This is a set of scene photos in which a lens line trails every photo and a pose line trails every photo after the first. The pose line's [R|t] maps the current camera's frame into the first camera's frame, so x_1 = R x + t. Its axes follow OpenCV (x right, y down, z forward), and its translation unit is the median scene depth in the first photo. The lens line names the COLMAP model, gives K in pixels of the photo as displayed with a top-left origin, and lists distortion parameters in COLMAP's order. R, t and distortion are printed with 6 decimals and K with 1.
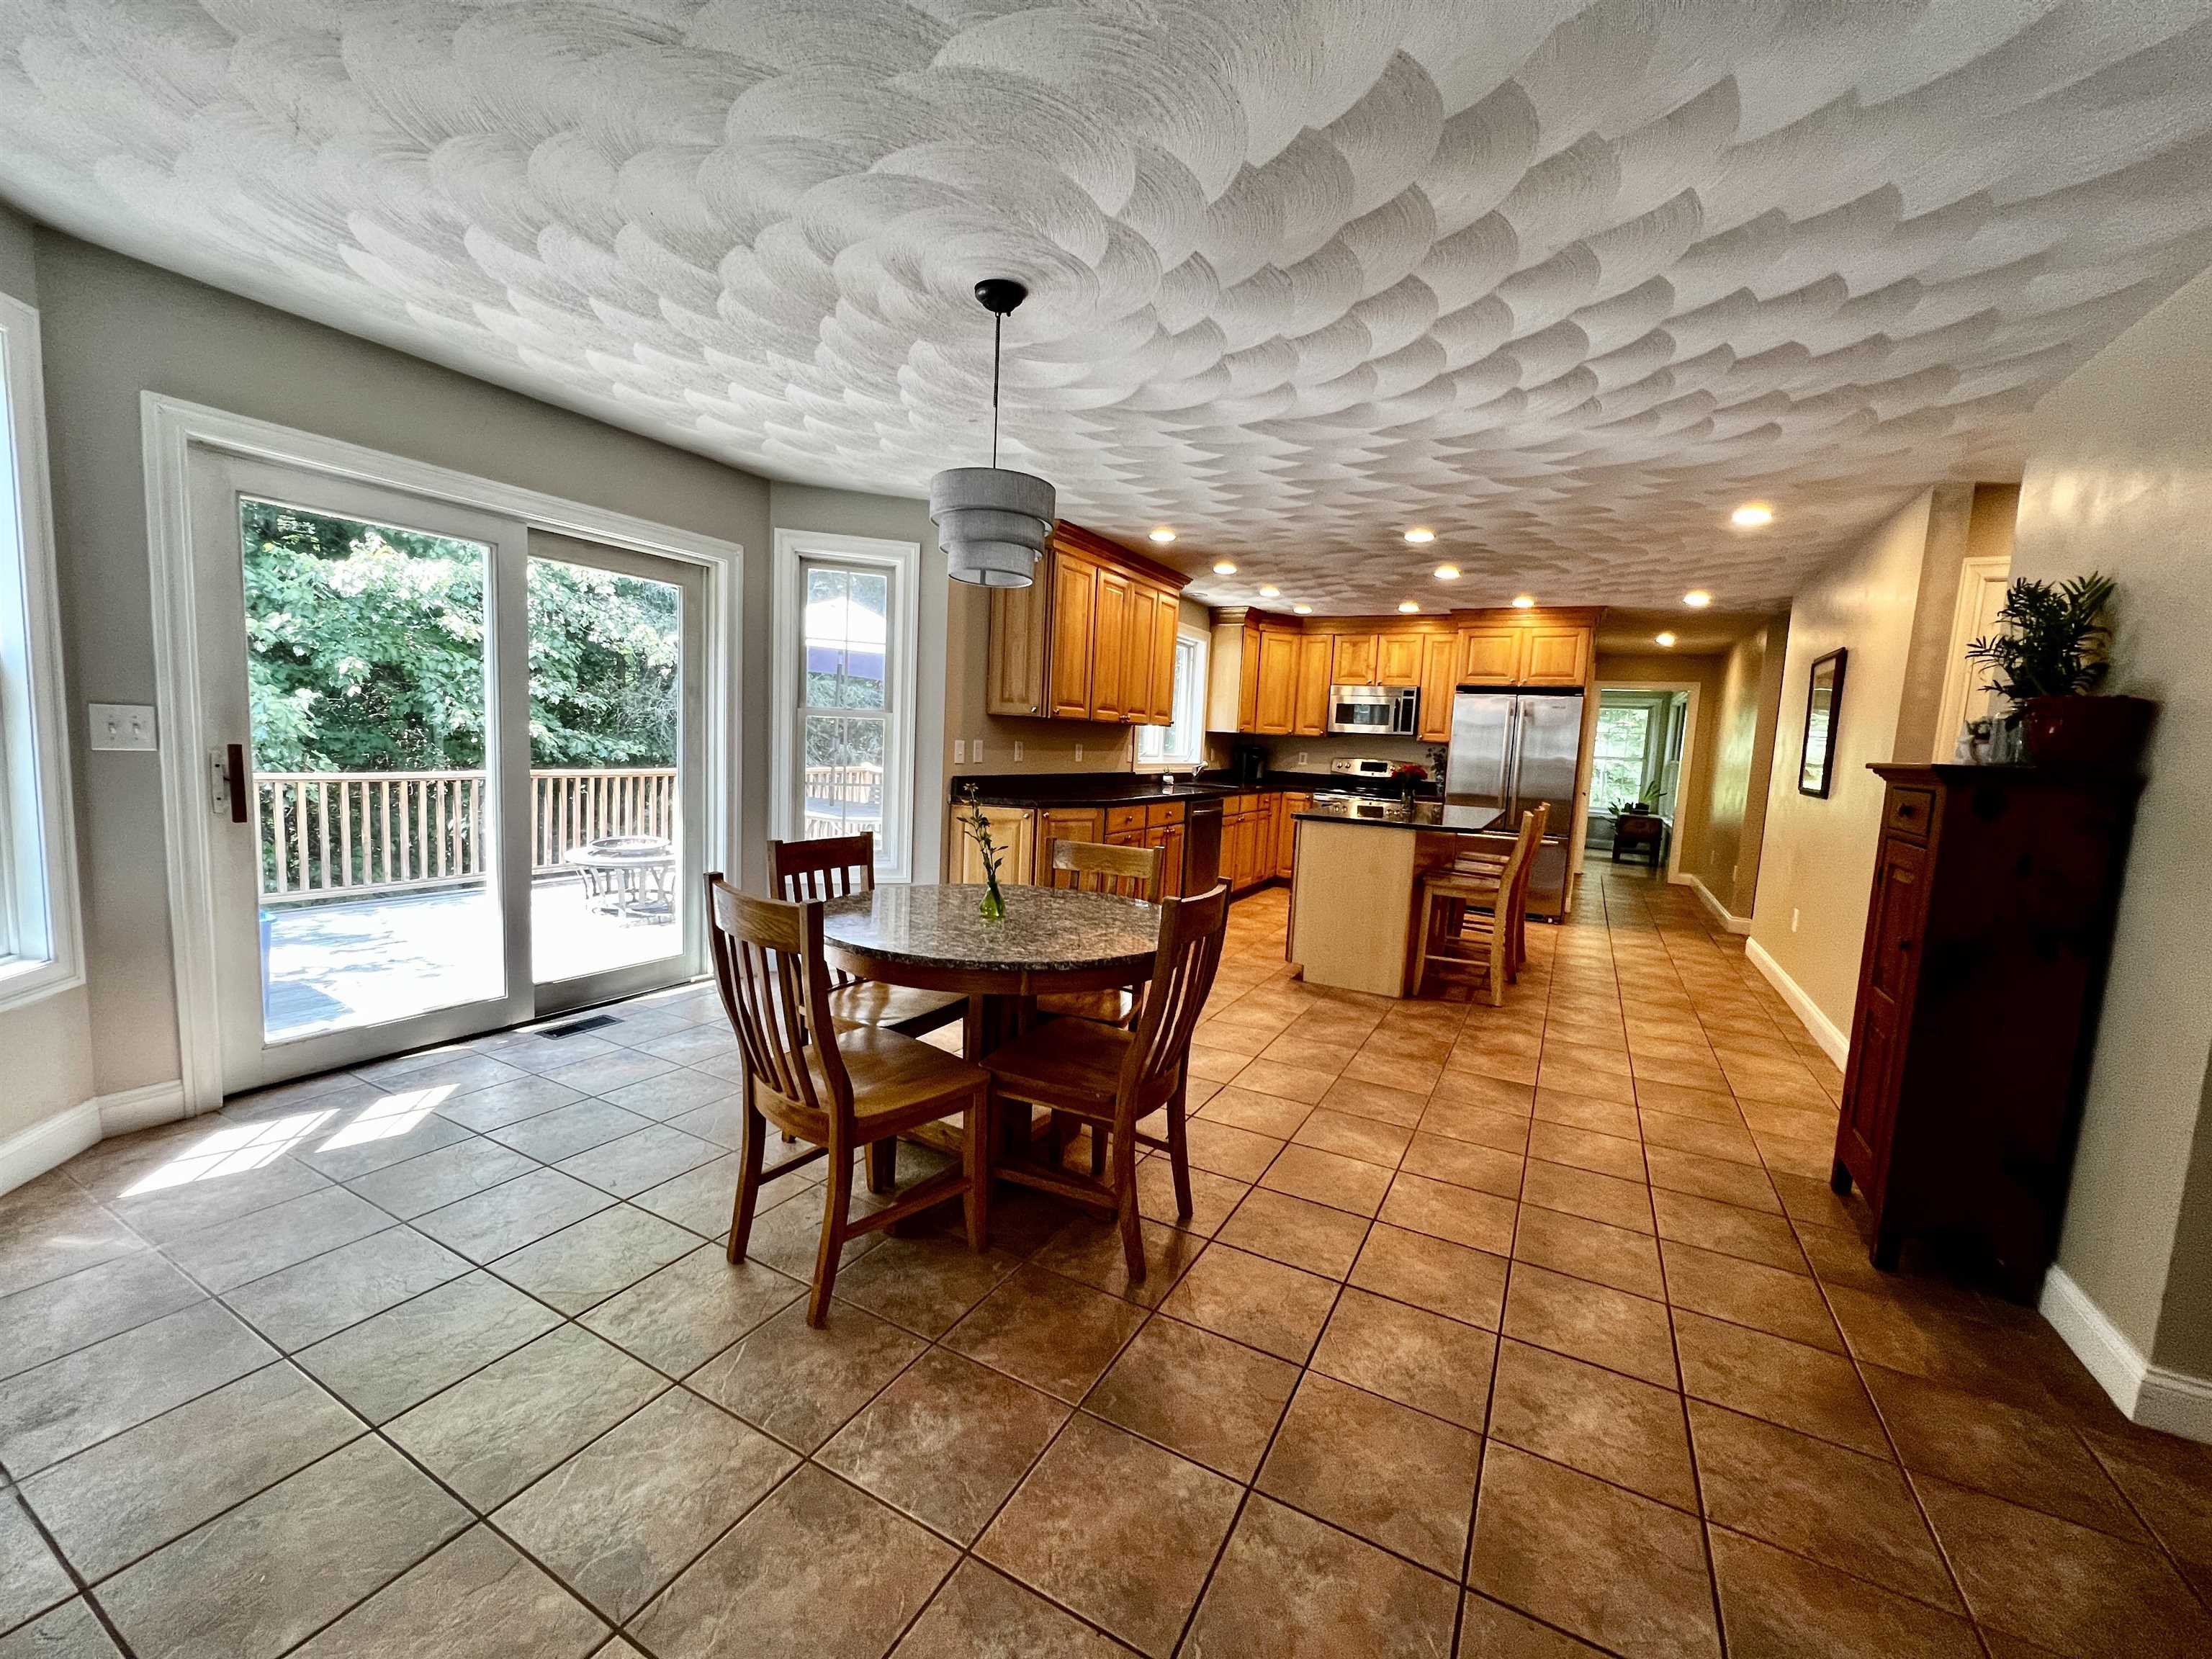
lens RADIAL K [[887.4, 0, 1104.6], [0, 887.4, 832.9], [0, 0, 1]] dist [-0.001270, 0.000663]
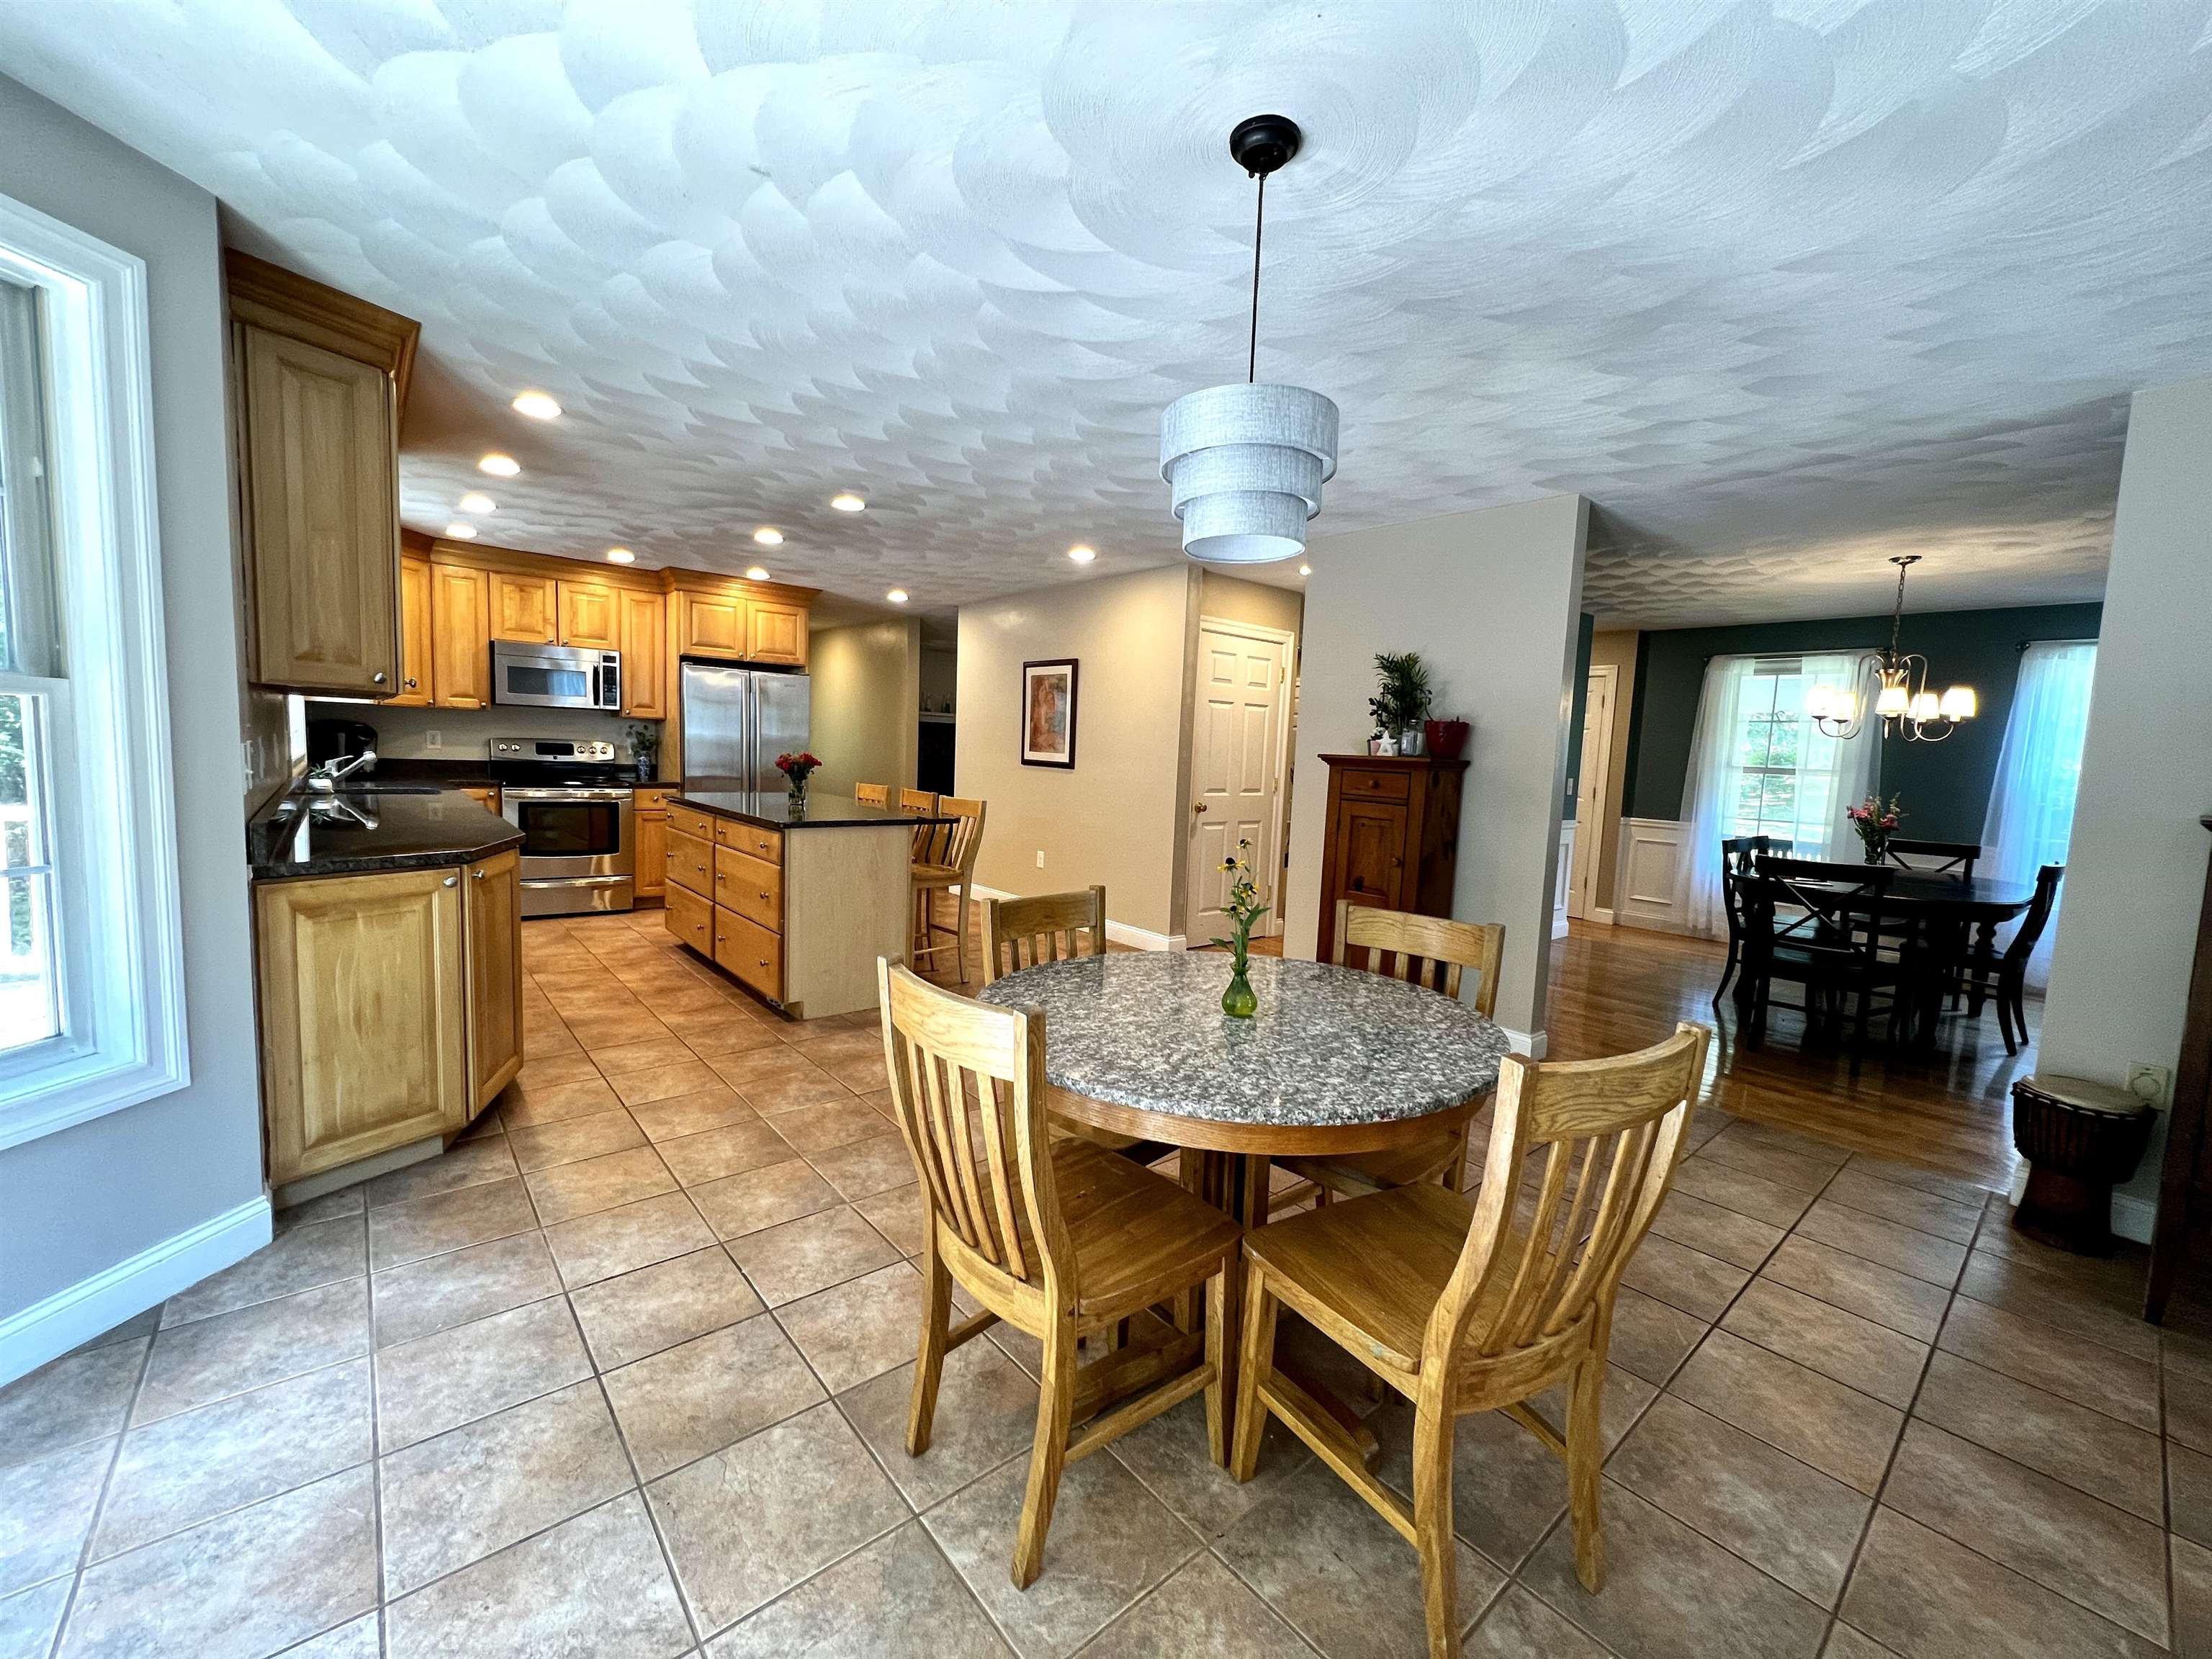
lens RADIAL K [[887.4, 0, 1101.7], [0, 887.4, 832.6], [0, 0, 1]] dist [-0.001270, 0.000663]
pose [[0.365841, -0.121887, 0.922661, -0.281133], [0.075504, 0.992006, 0.101110, -0.047102], [-0.927610, 0.032674, 0.372119, 0.279401]]
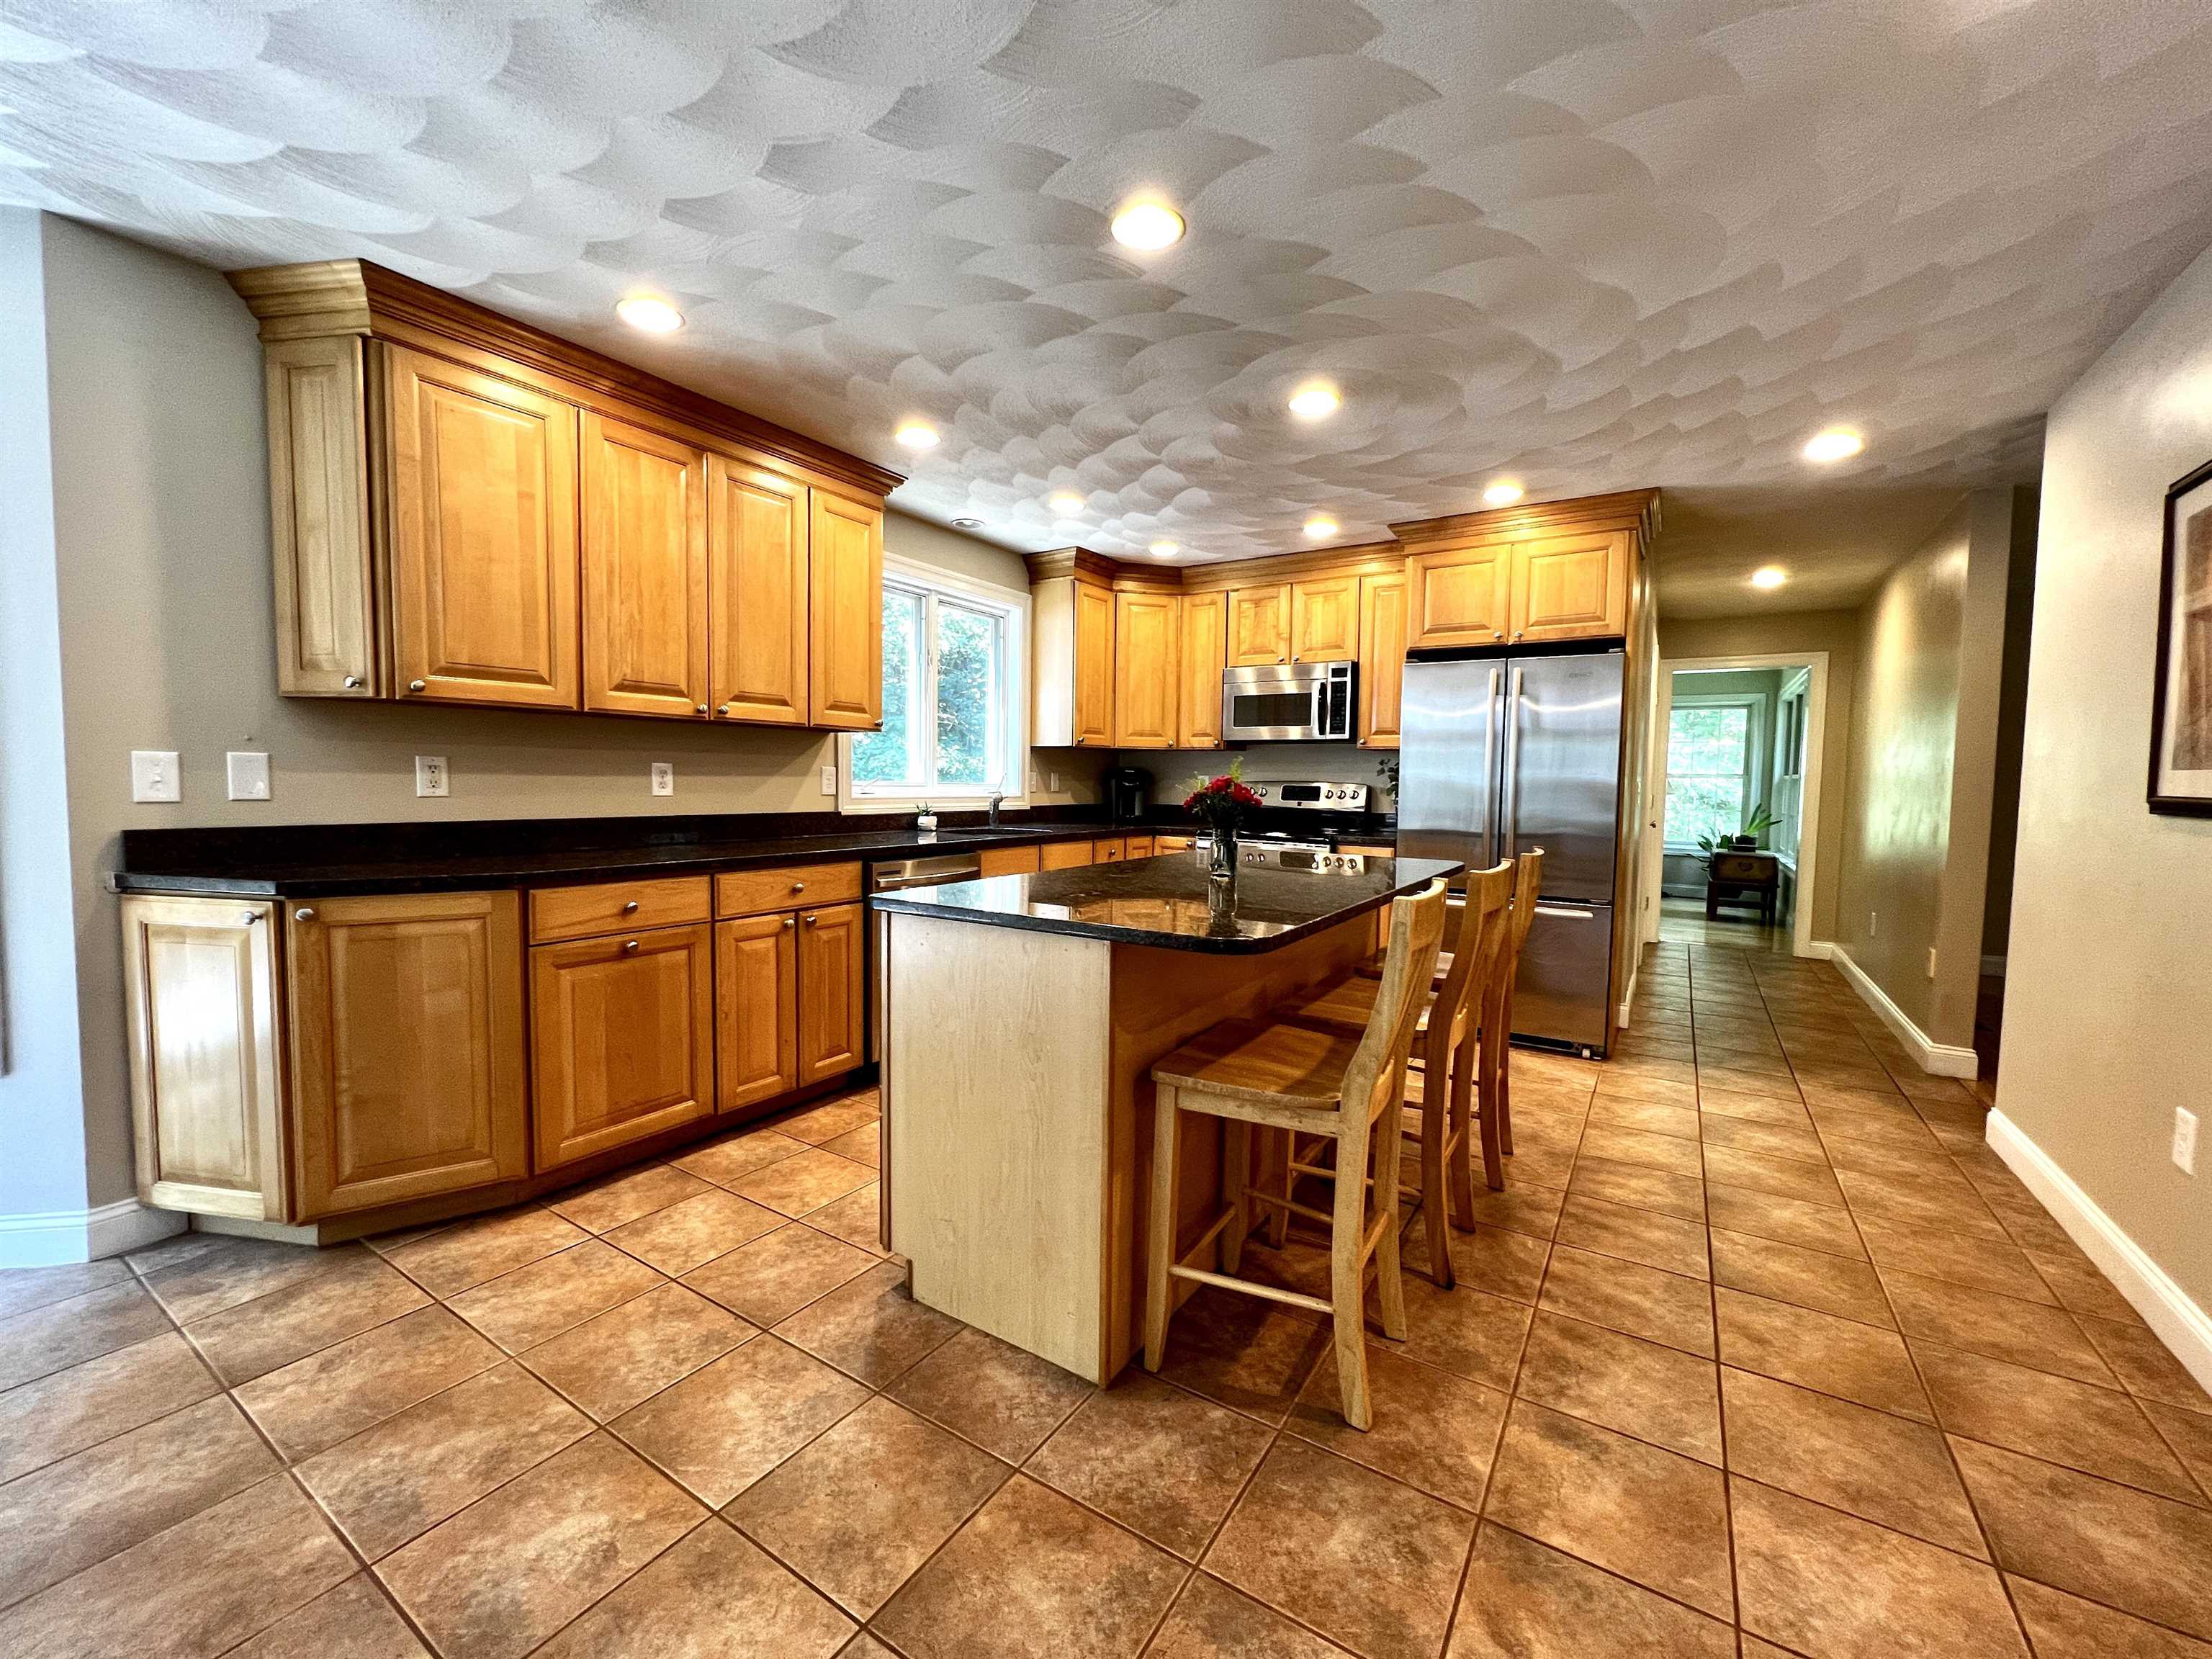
lens RADIAL K [[887.4, 0, 1106.5], [0, 887.4, 833.4], [0, 0, 1]] dist [-0.001270, 0.000663]
pose [[0.996434, -0.028388, -0.079461, 0.233412], [0.024505, 0.998477, -0.049423, -0.018644], [0.080743, 0.047299, 0.995612, 0.385461]]
